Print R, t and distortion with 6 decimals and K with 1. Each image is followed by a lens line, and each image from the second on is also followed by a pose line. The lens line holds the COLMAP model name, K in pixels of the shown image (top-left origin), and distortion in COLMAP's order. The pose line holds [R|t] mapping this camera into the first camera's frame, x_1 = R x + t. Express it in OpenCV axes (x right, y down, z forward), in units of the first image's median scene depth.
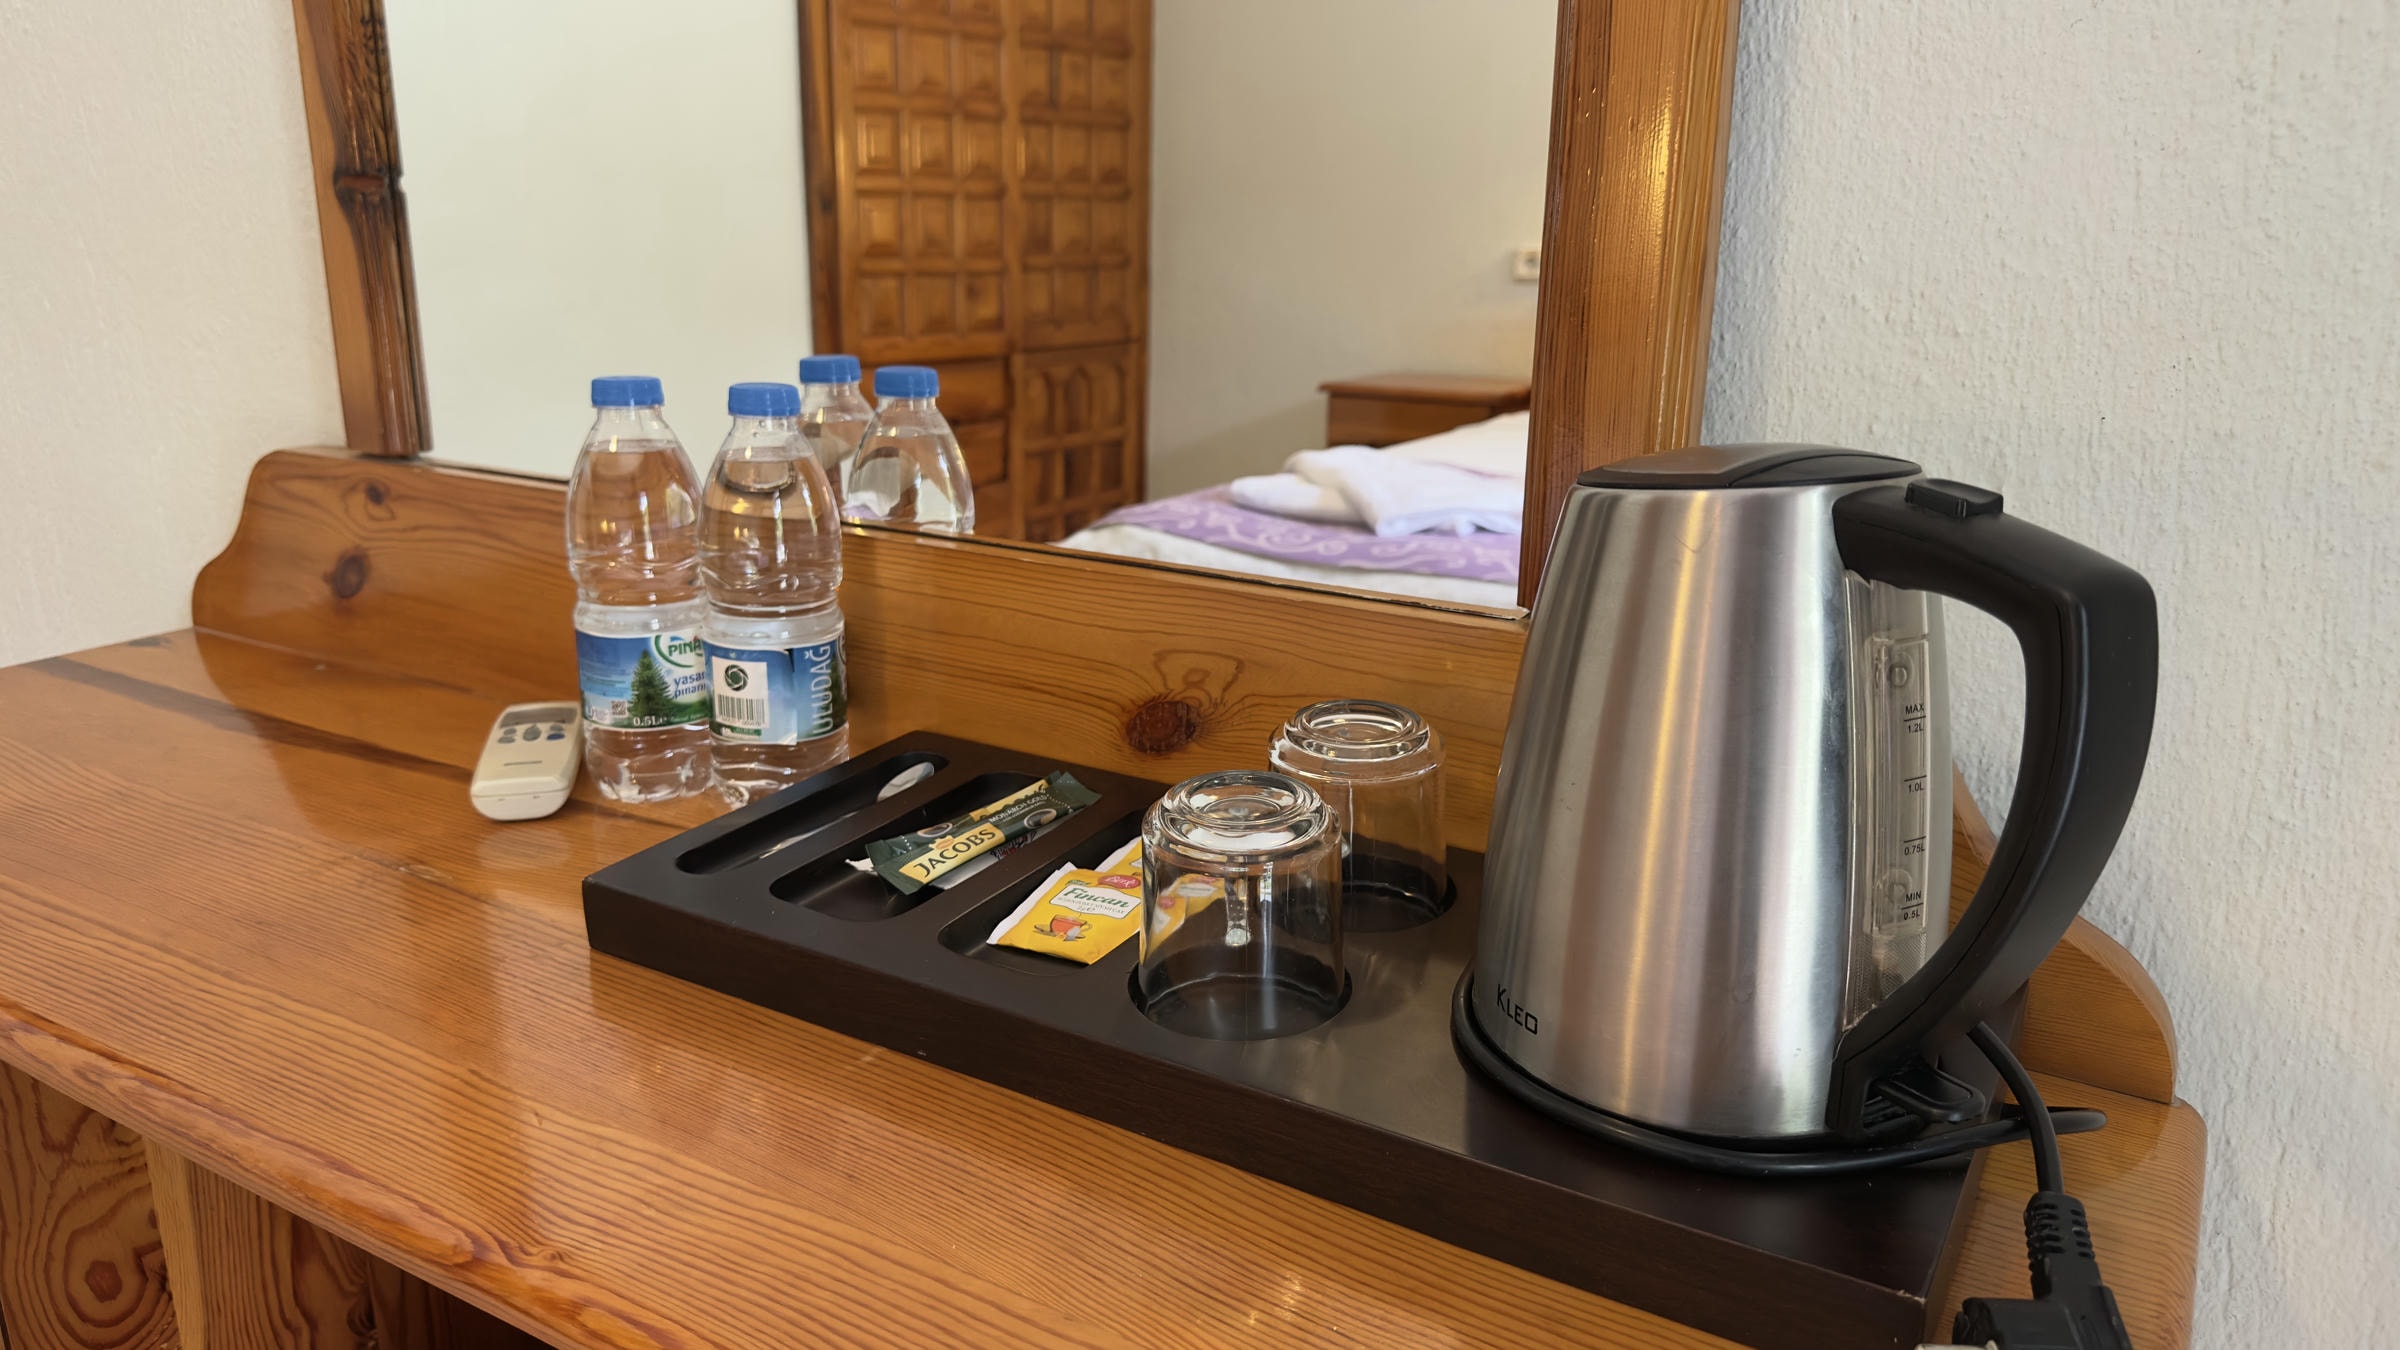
lens RADIAL K [[1685.8, 0, 1200.0], [0, 1685.8, 675.0], [0, 0, 1]] dist [0.121515, -0.188840]
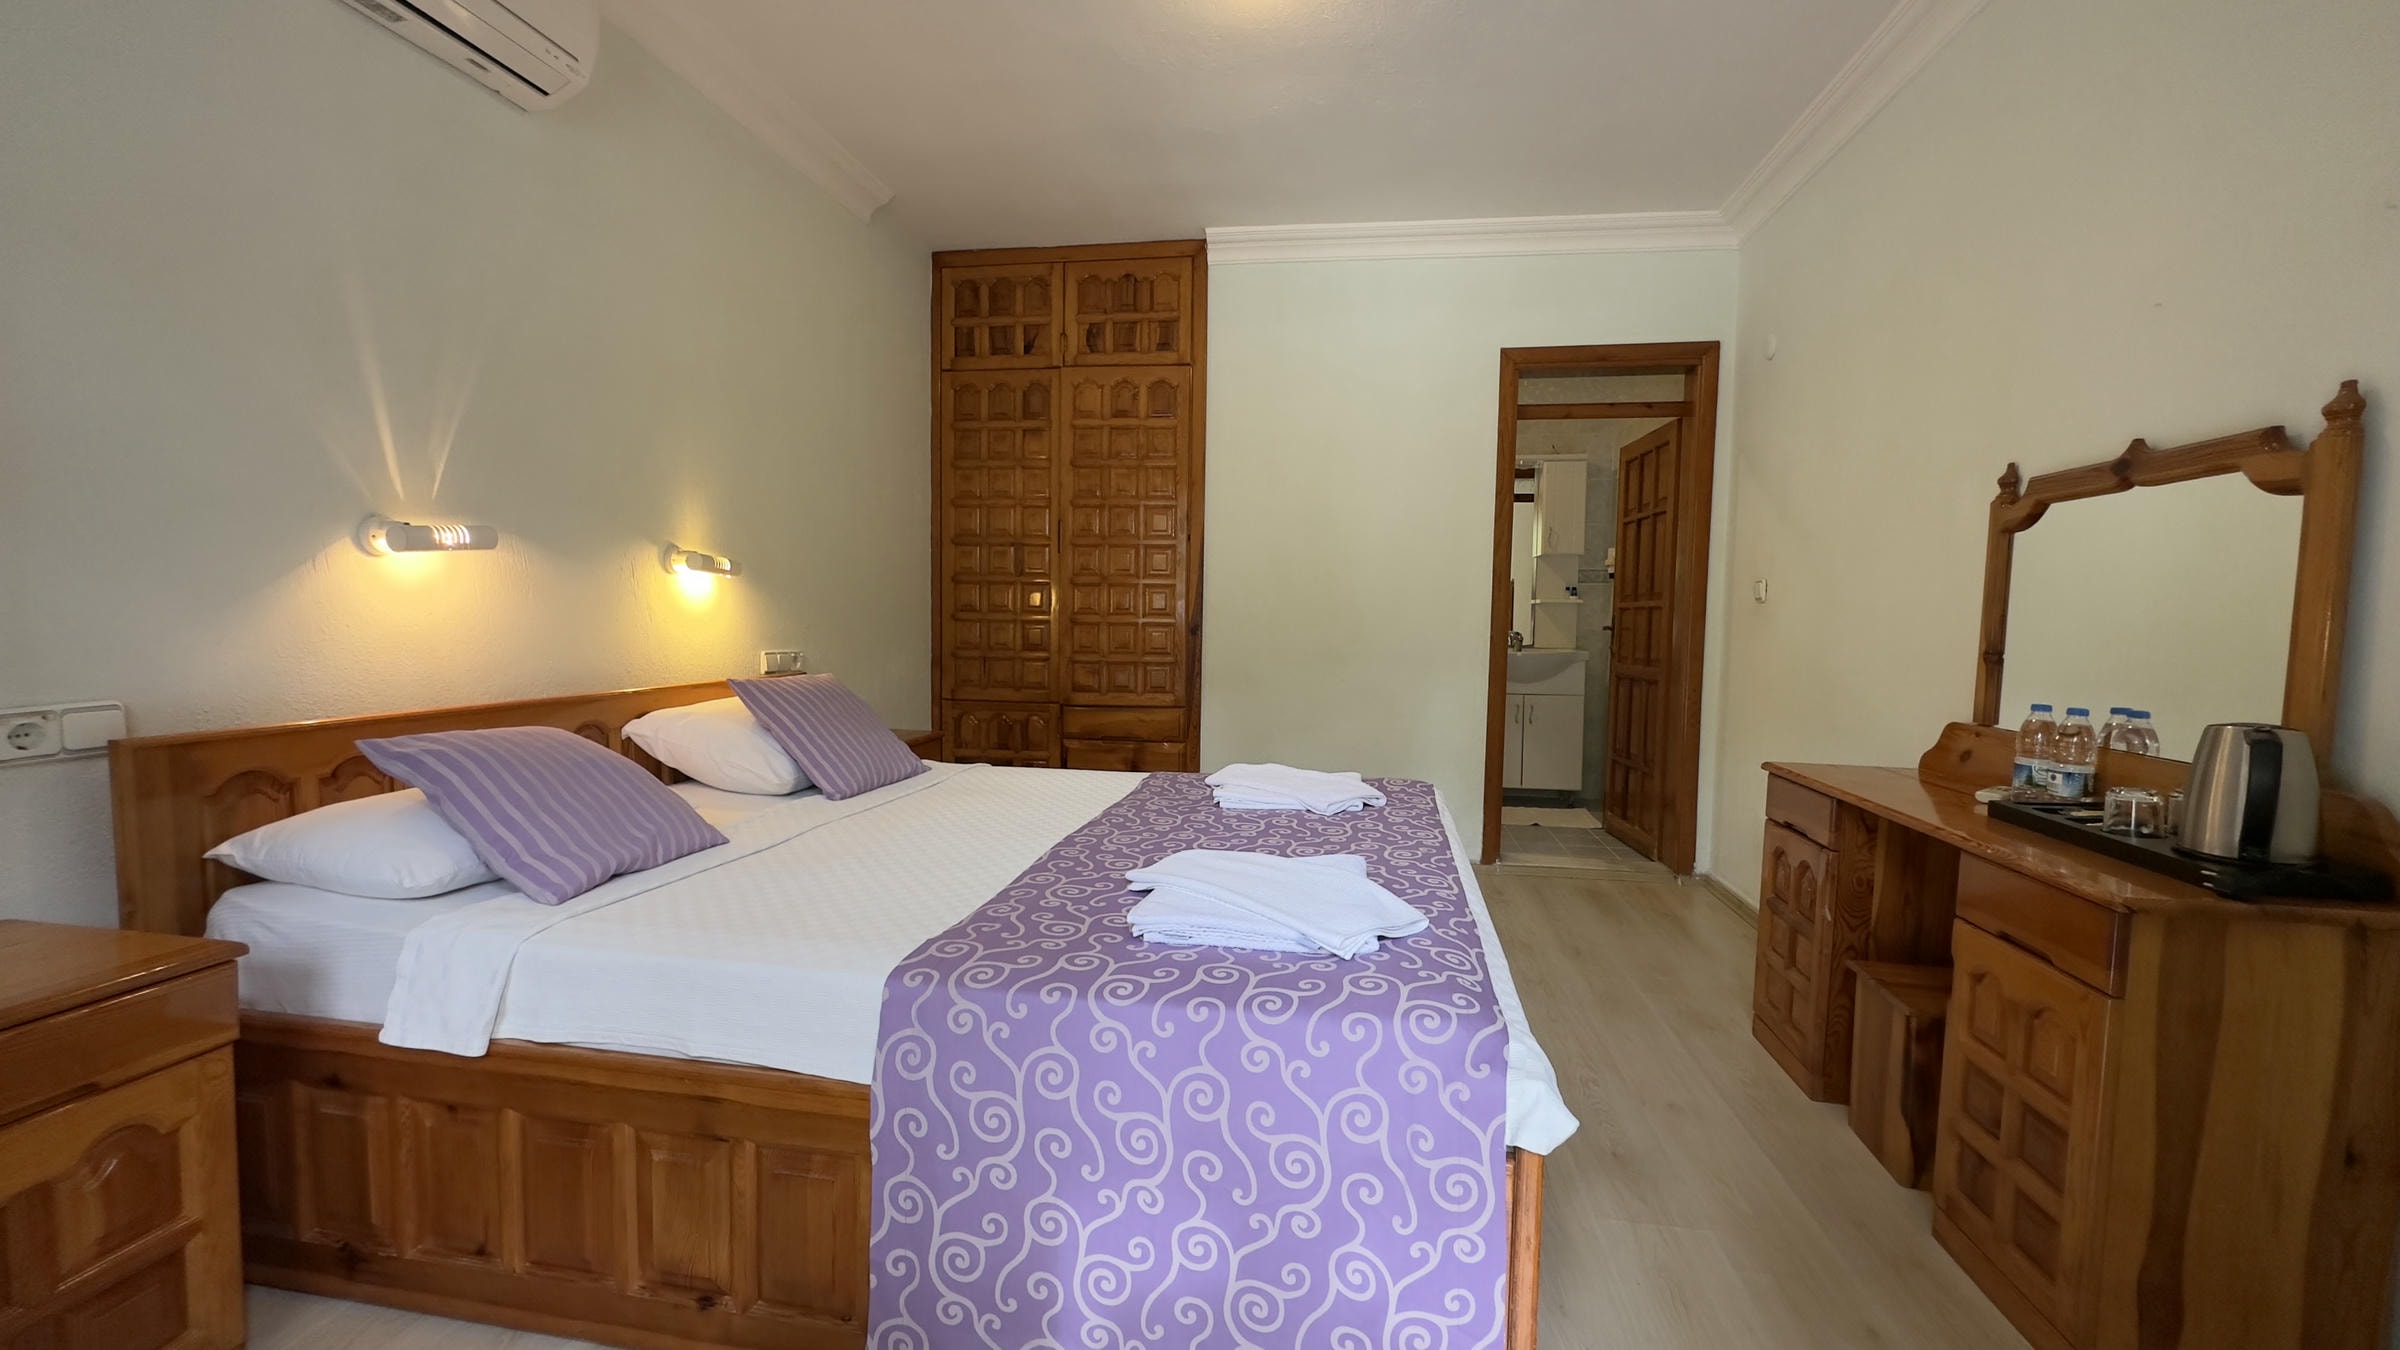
lens RADIAL K [[961.1, 0, 1200.0], [0, 961.1, 668.5], [0, 0, 1]] dist [0.000132, 0.000449]
pose [[0.354841, 0.060122, -0.932992, 1.086142], [-0.286135, 0.957028, -0.047153, 0.427618], [0.890064, 0.283693, 0.356796, -1.634831]]
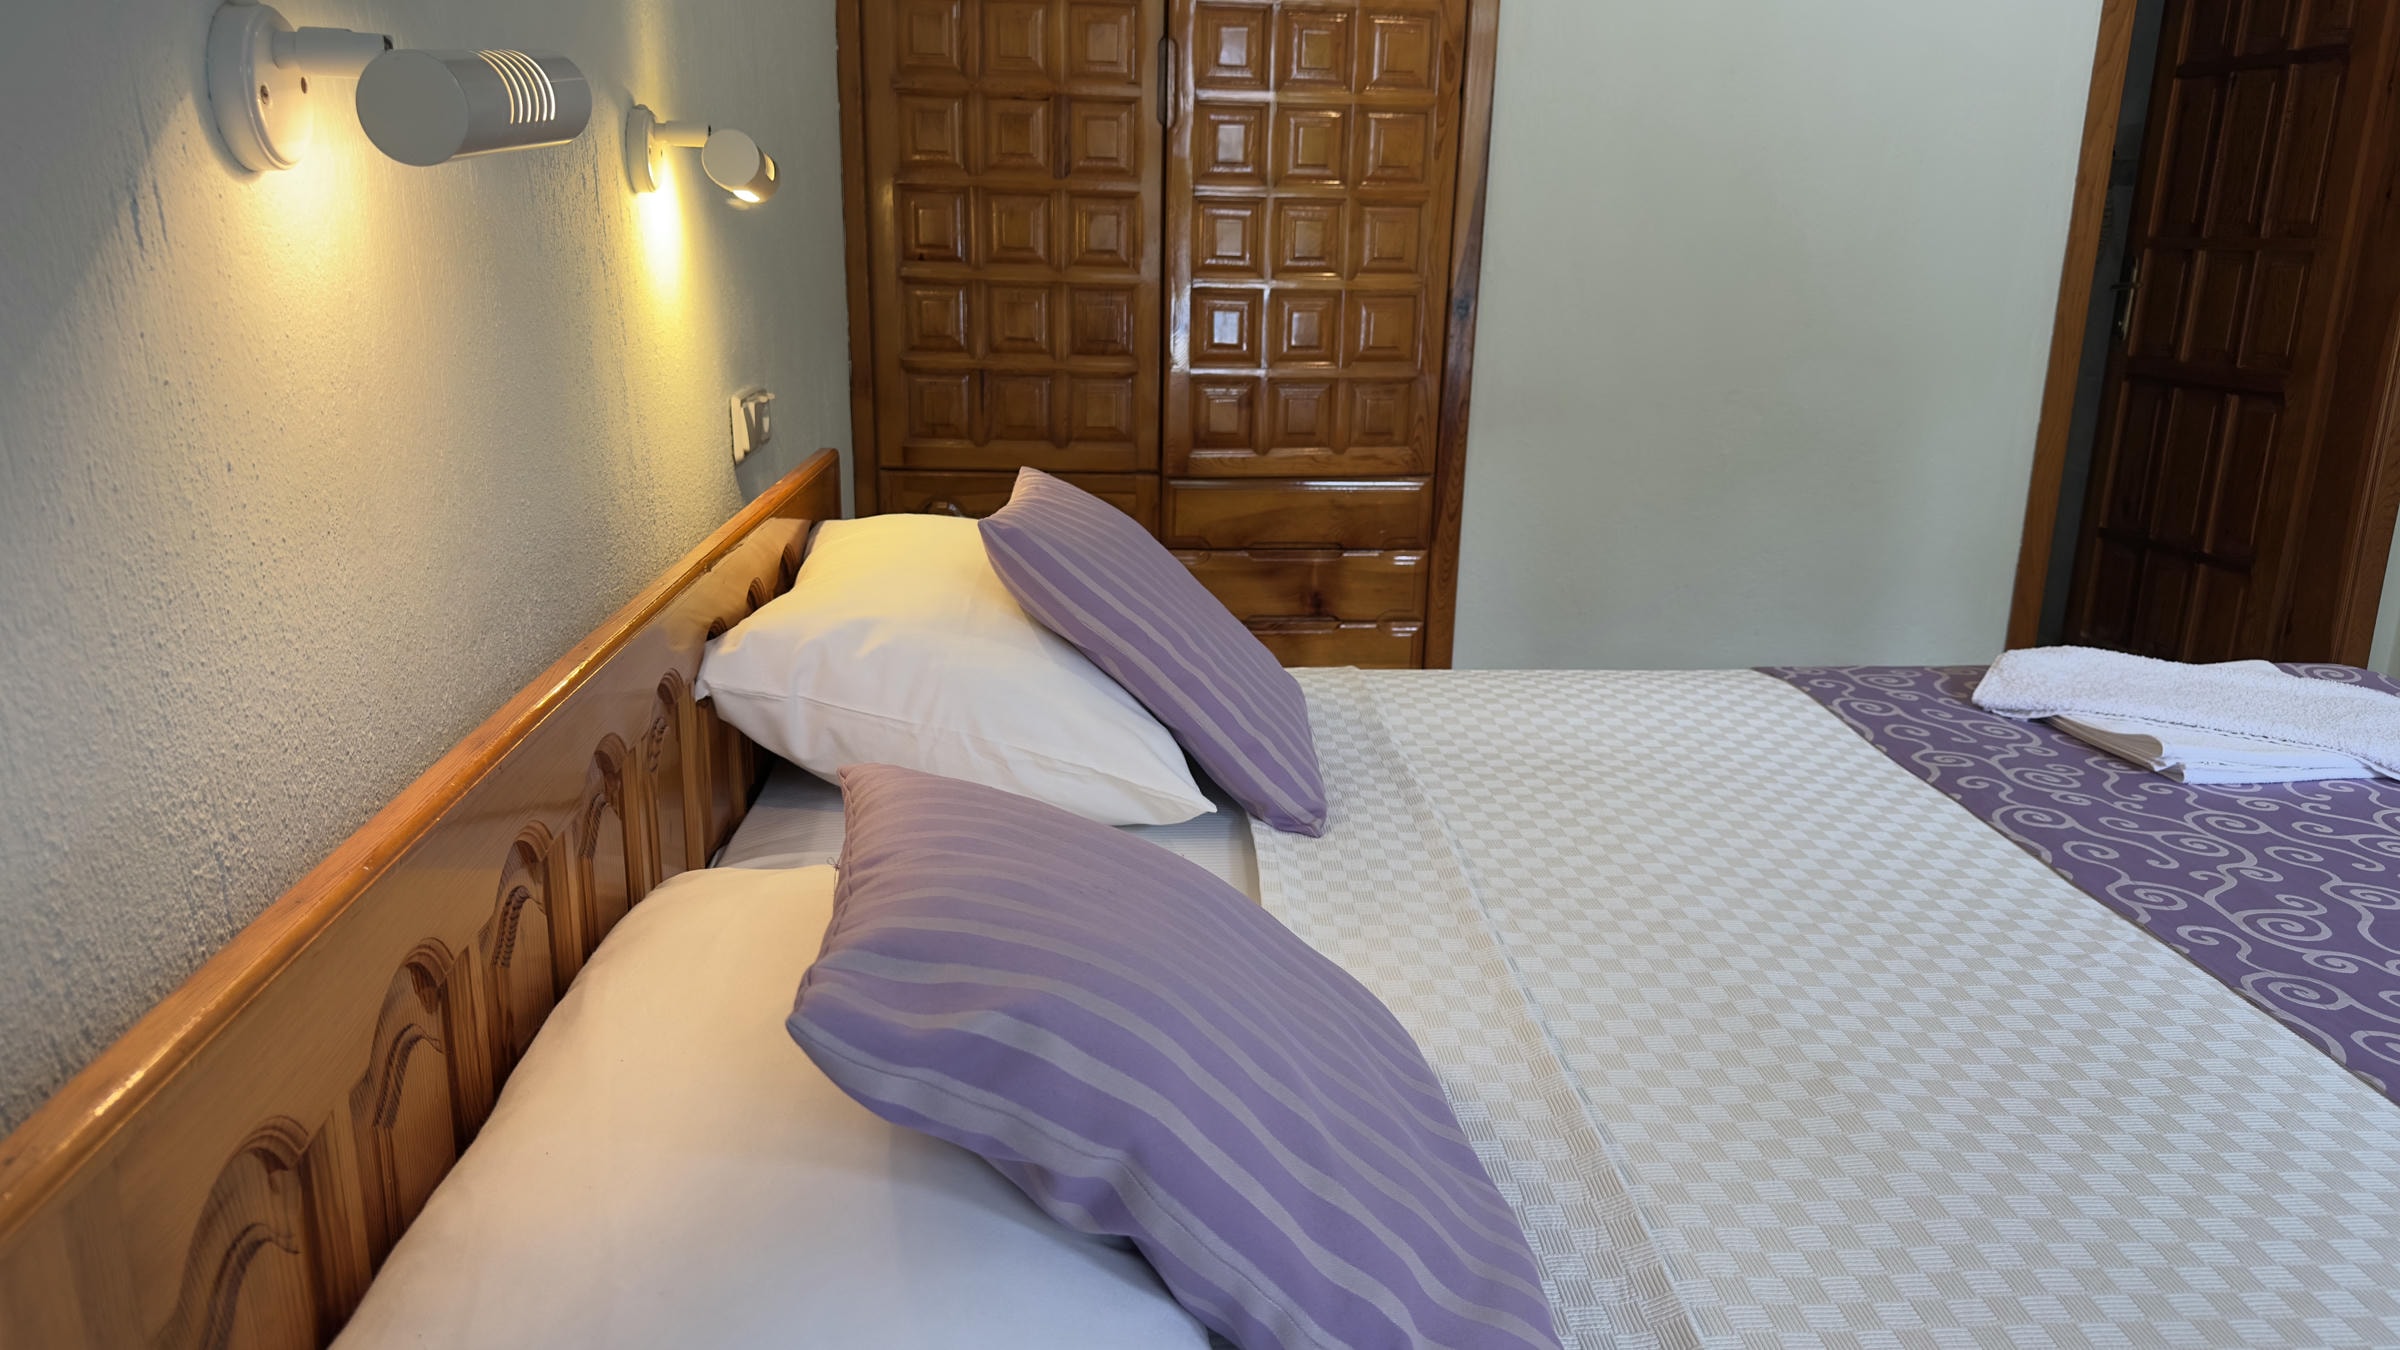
lens RADIAL K [[1685.8, 0, 1200.0], [0, 1685.8, 675.0], [0, 0, 1]] dist [0.121515, -0.188840]
pose [[0.575812, 0.225309, -0.785924, -0.568545], [-0.259984, 0.961841, 0.085262, 0.675600], [0.775144, 0.155233, 0.612416, -2.779423]]
